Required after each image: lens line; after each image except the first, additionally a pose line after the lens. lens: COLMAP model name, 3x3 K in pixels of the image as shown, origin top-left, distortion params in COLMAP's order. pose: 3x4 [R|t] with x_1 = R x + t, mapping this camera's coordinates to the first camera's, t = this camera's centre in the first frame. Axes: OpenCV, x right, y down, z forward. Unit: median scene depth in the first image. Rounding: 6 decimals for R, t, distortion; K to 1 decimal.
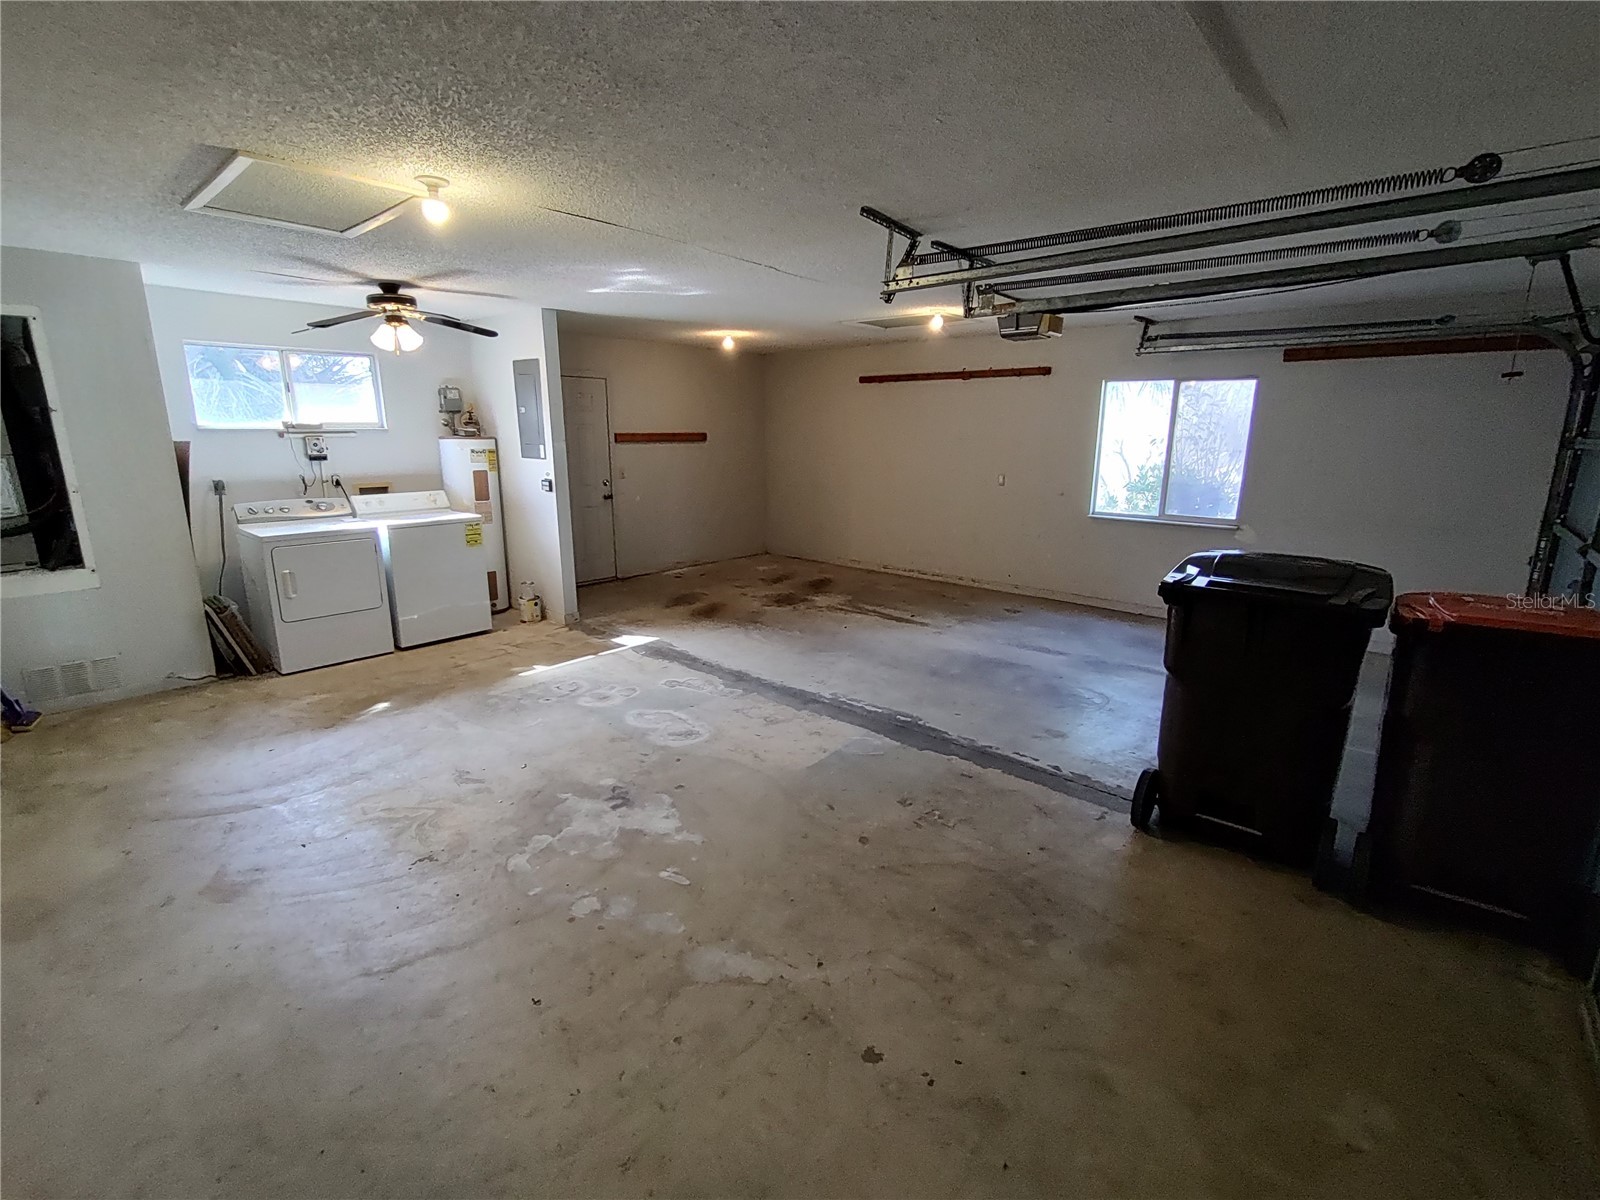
lens RADIAL K [[727.0, 0, 803.4], [0, 727.0, 594.1], [0, 0, 1]] dist [-0.003034, -0.000201]
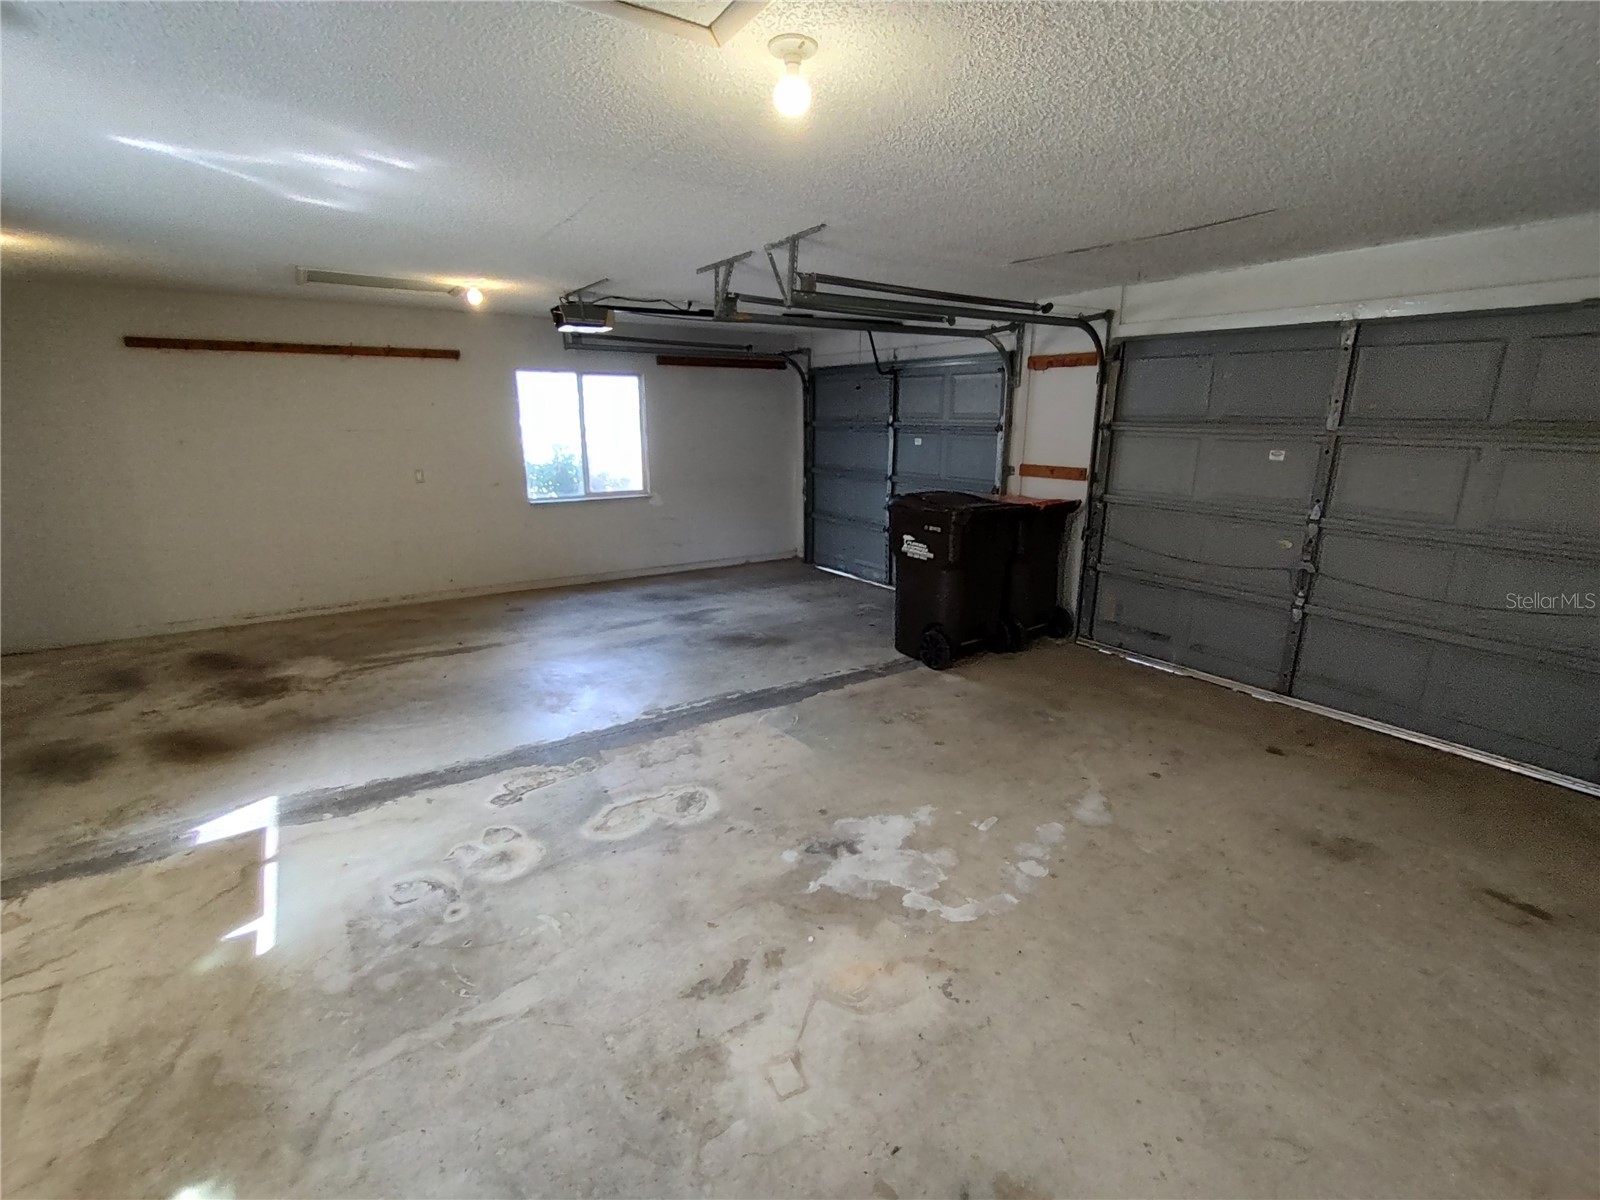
lens RADIAL K [[727.0, 0, 803.4], [0, 727.0, 594.1], [0, 0, 1]] dist [-0.003034, -0.000201]
pose [[0.252720, -0.237070, 0.938046, -0.745997], [0.212713, 0.959410, 0.185162, -0.137048], [-0.943867, 0.152741, 0.292891, 0.535458]]
